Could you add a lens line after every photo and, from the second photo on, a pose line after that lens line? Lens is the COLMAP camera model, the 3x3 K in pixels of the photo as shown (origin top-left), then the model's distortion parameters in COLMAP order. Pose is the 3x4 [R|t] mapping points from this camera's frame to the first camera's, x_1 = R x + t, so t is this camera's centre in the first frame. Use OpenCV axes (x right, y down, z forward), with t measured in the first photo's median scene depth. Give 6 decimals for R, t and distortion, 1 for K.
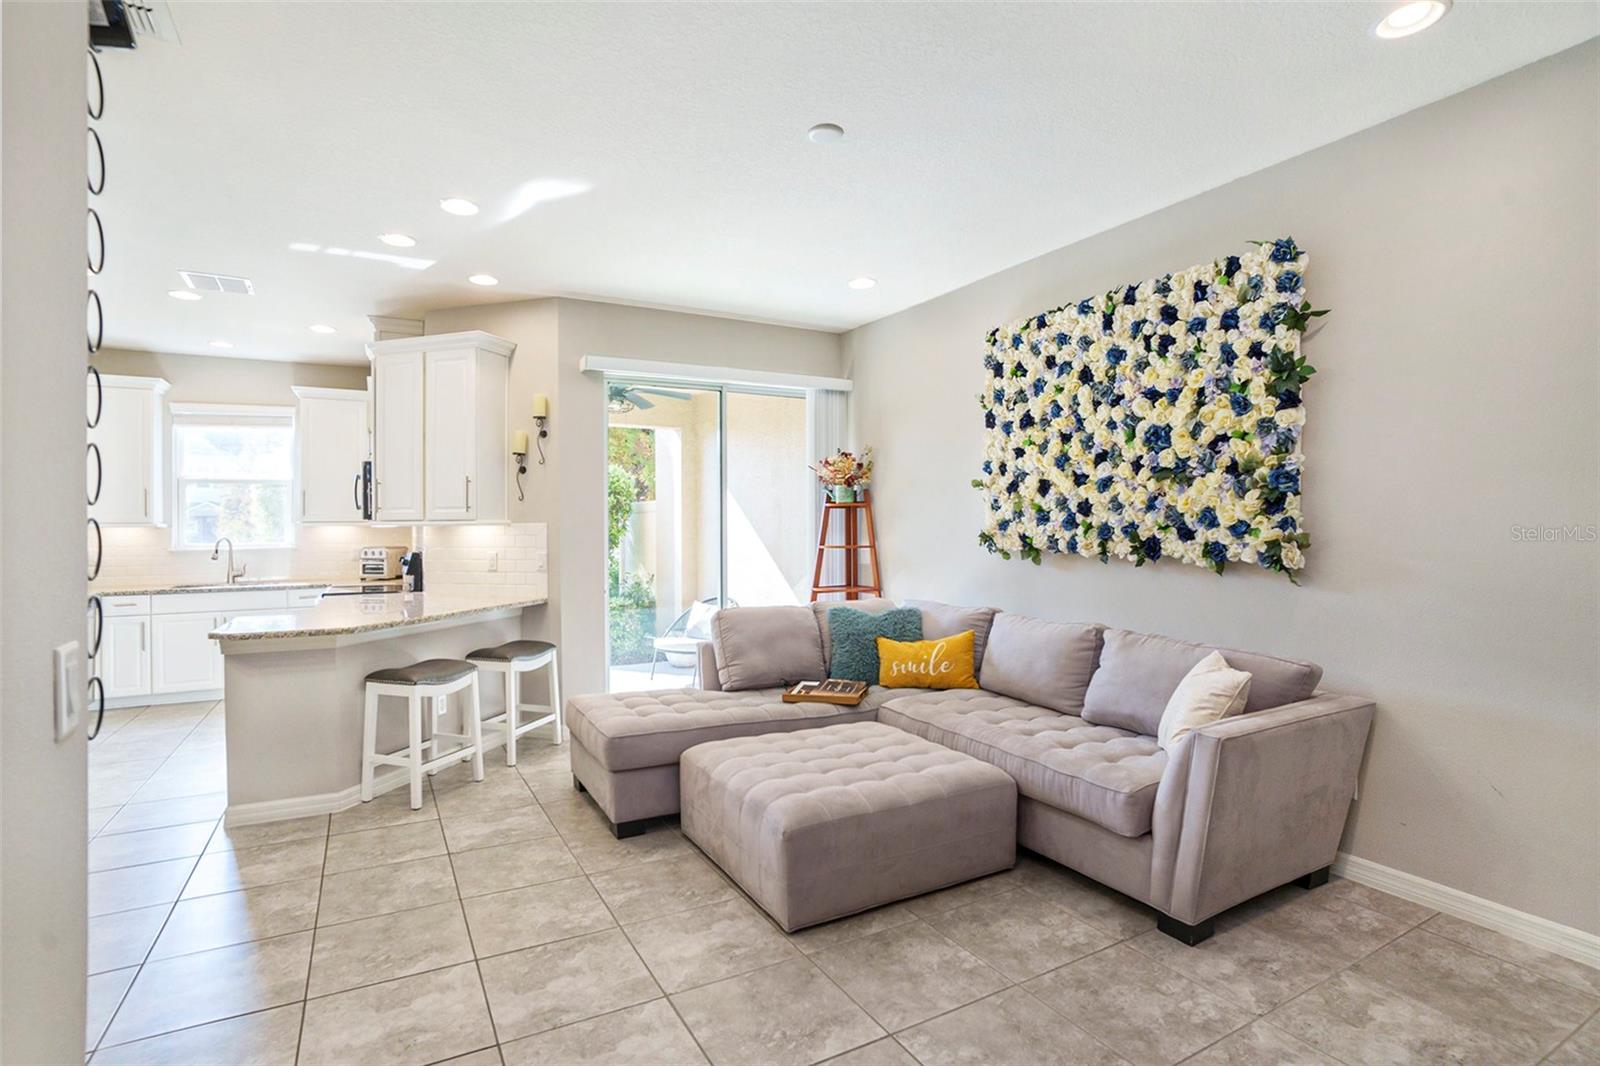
lens RADIAL K [[784.3, 0, 800.0], [0, 784.3, 533.0], [0, 0, 1]] dist [-0.061899, 0.000628]
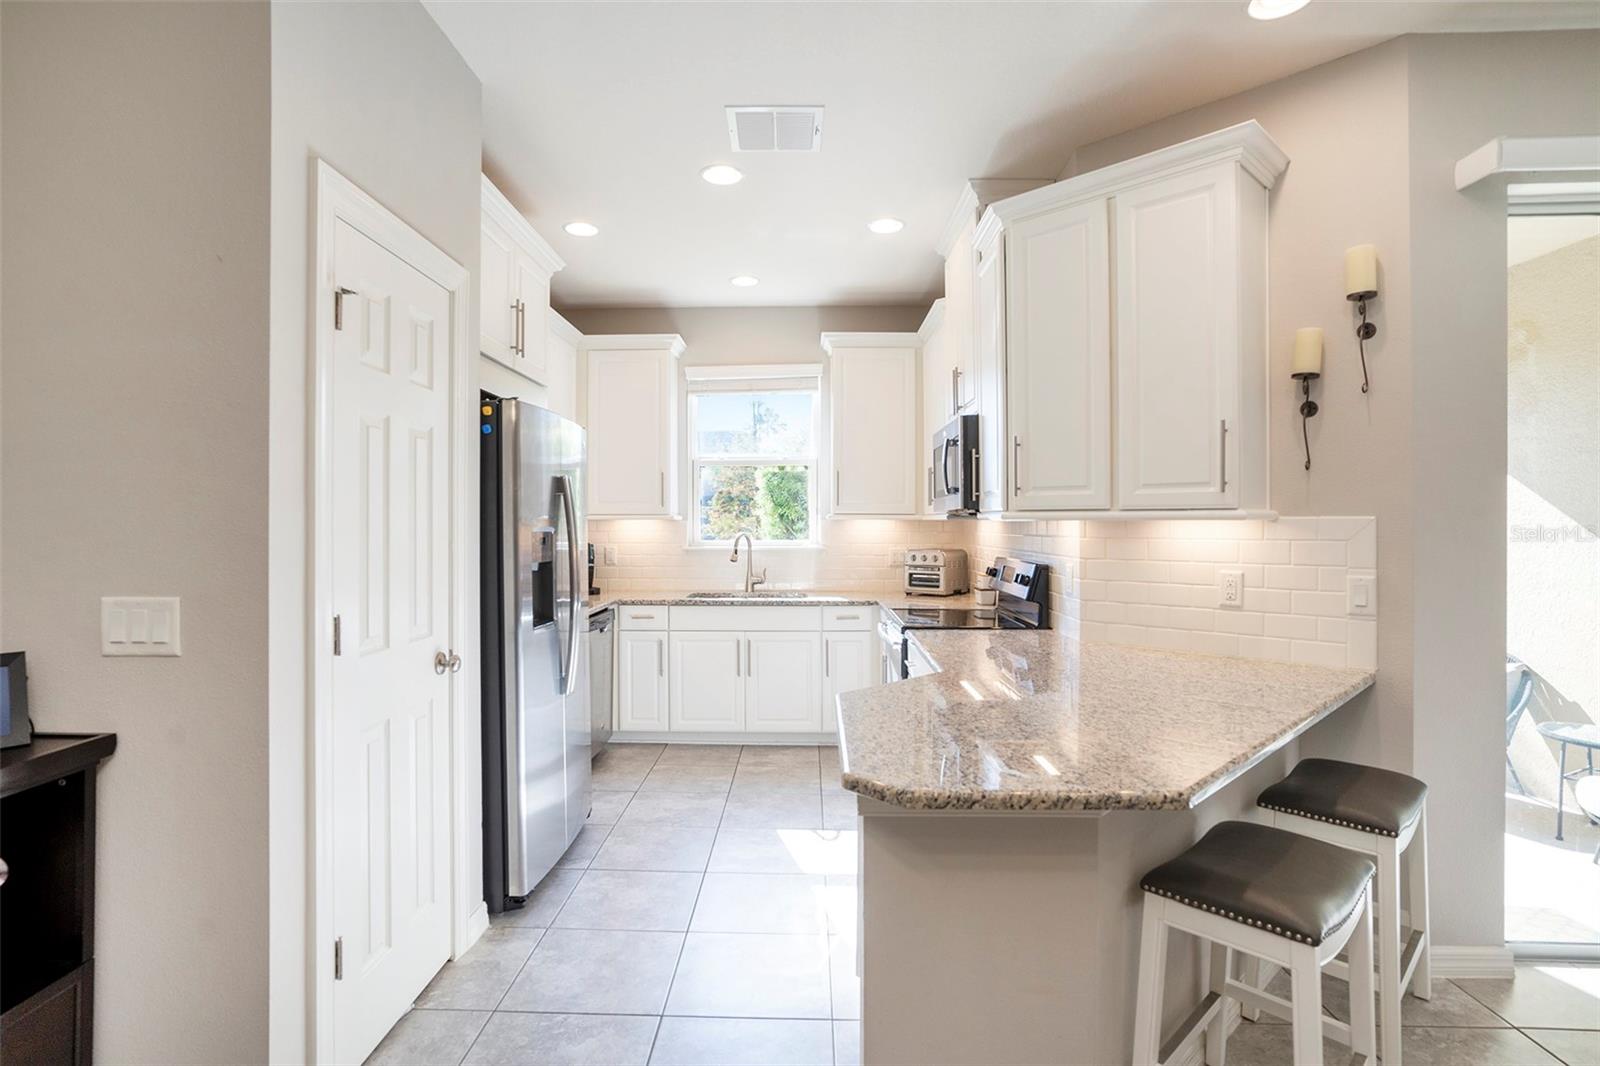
lens RADIAL K [[802.9, 0, 800.0], [0, 802.9, 533.0], [0, 0, 1]] dist [-0.018962, 0.000623]
pose [[0.867023, 0.012223, -0.498117, -0.386001], [-0.010115, 0.999925, 0.006930, -0.002035], [0.498165, -0.000970, 0.867082, 0.398765]]
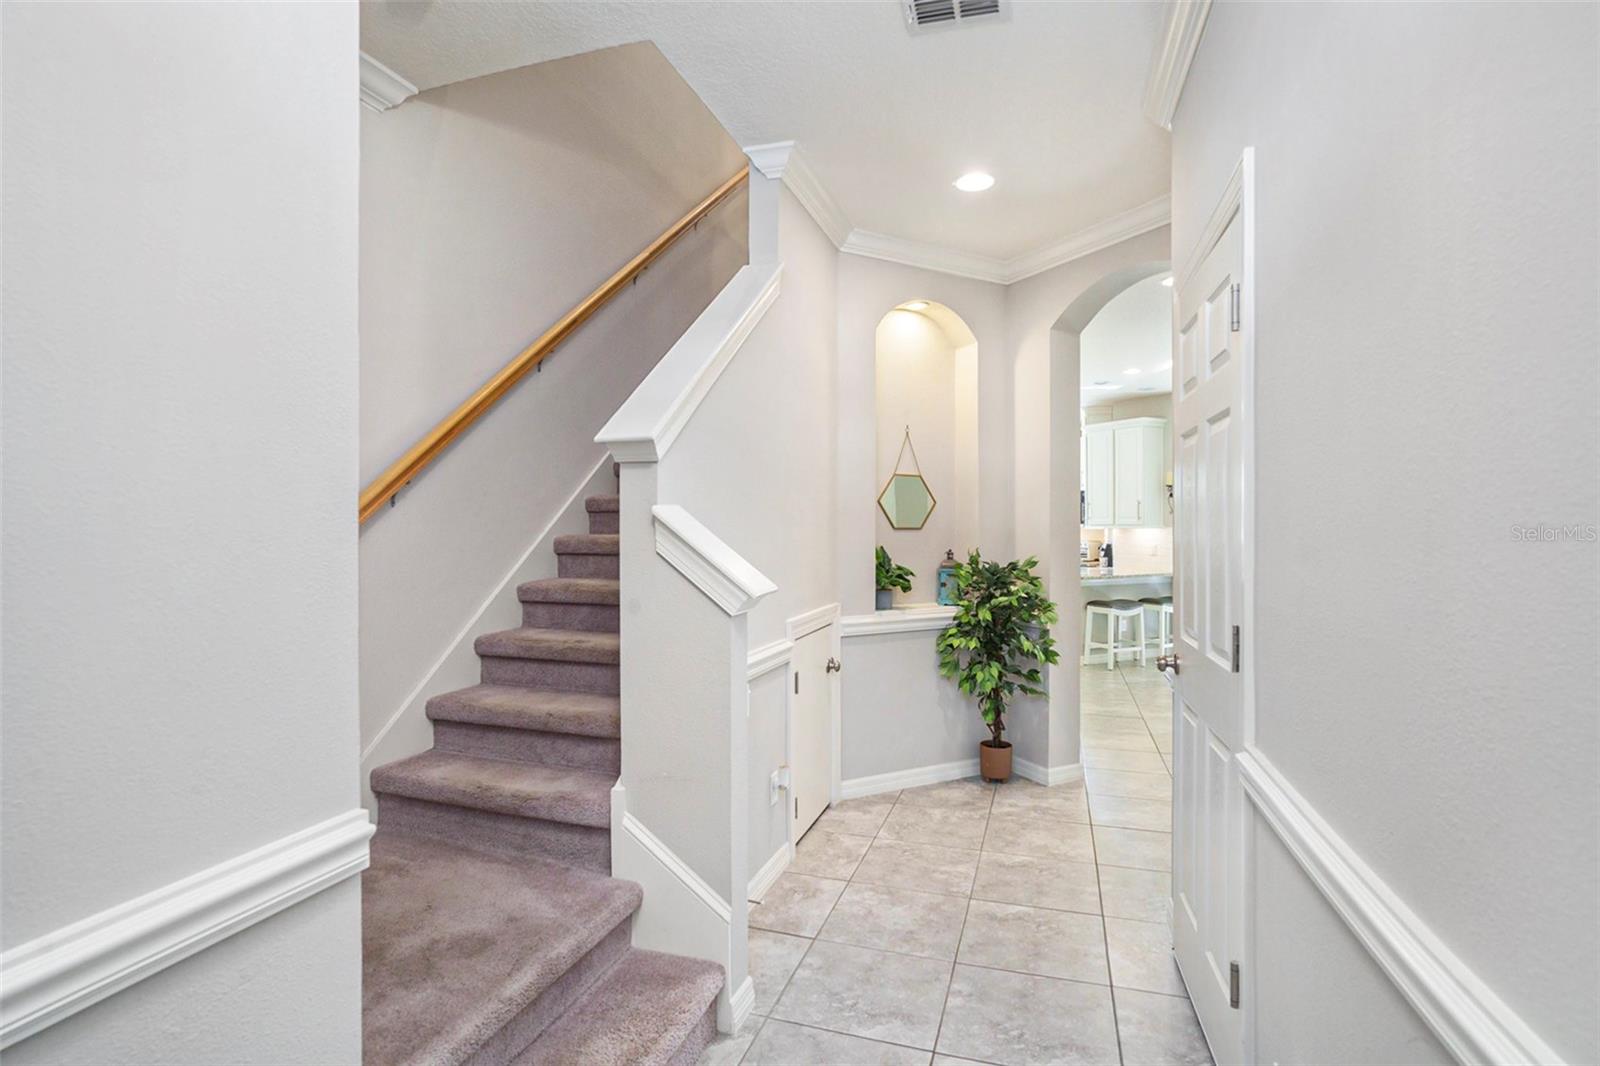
lens RADIAL K [[784.3, 0, 800.0], [0, 784.3, 533.0], [0, 0, 1]] dist [-0.061899, 0.000628]
pose [[0.680106, 0.004100, -0.733102, 0.322295], [-0.003567, 0.999991, 0.002284, -0.000025], [0.733105, 0.001062, 0.680115, -0.726941]]
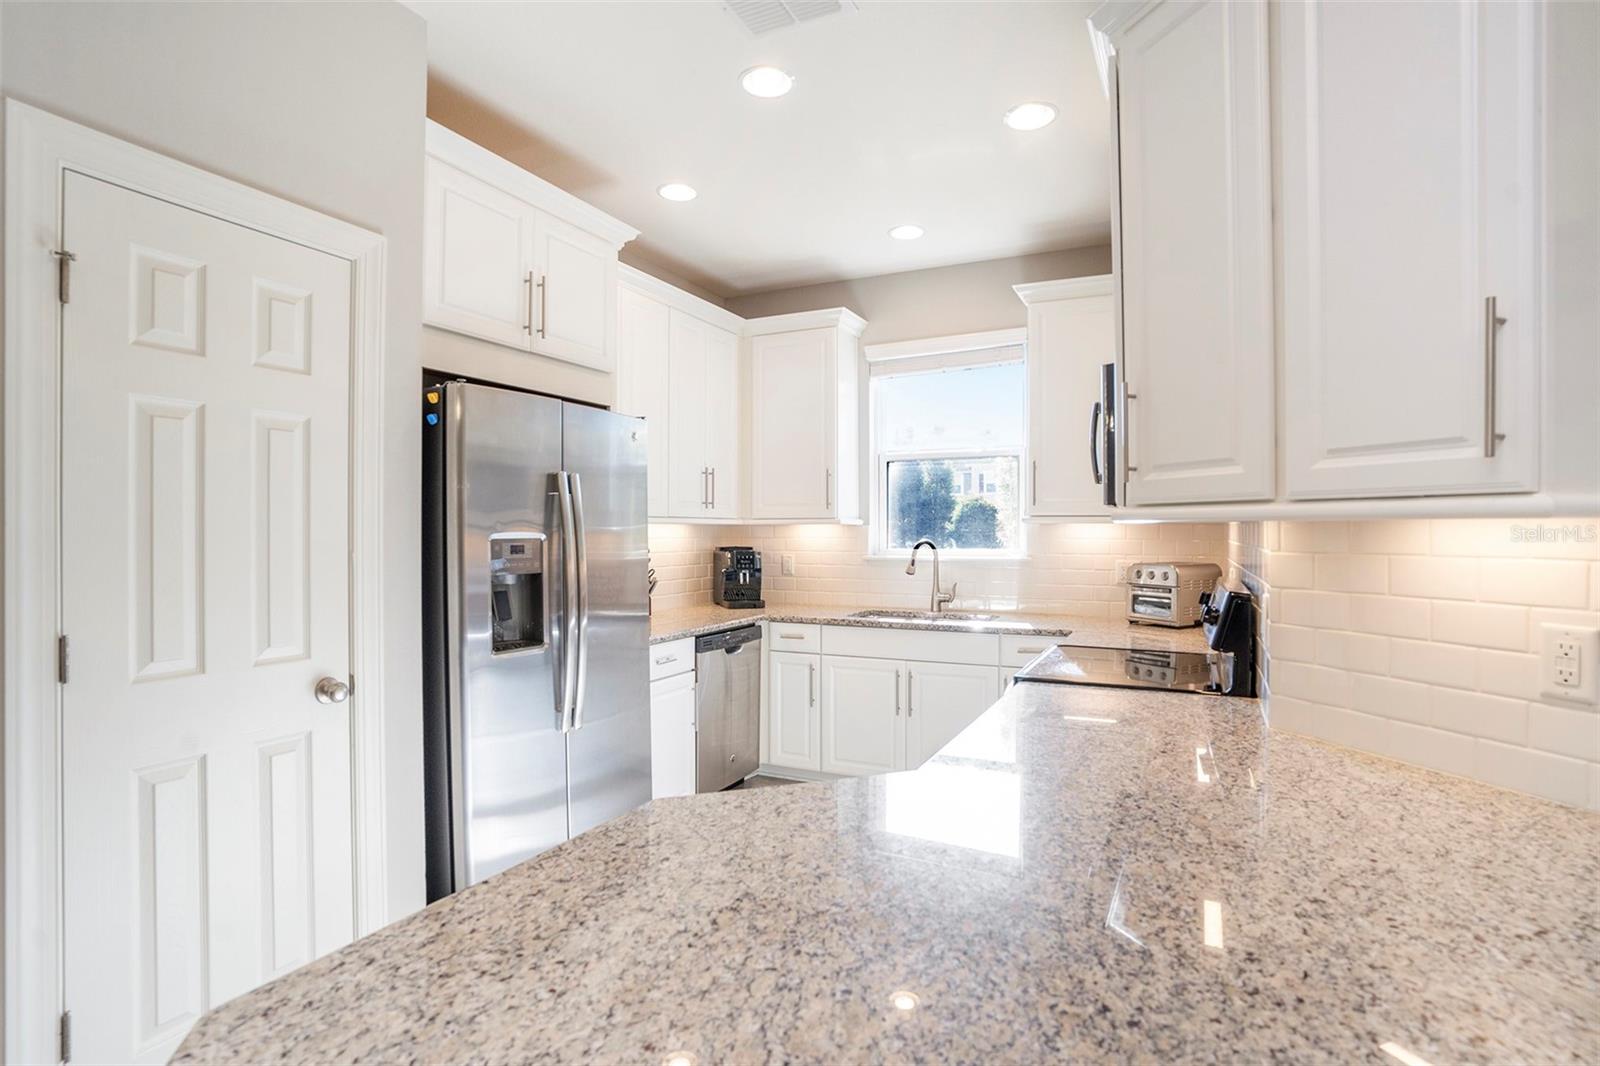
lens RADIAL K [[820.3, 0, 800.0], [0, 820.3, 533.0], [0, 0, 1]] dist [-0.002530, -0.000440]
pose [[0.573619, 0.008170, -0.819081, -0.323037], [-0.008779, 0.999954, 0.003825, -0.003551], [0.819075, 0.004997, 0.573665, 0.664146]]
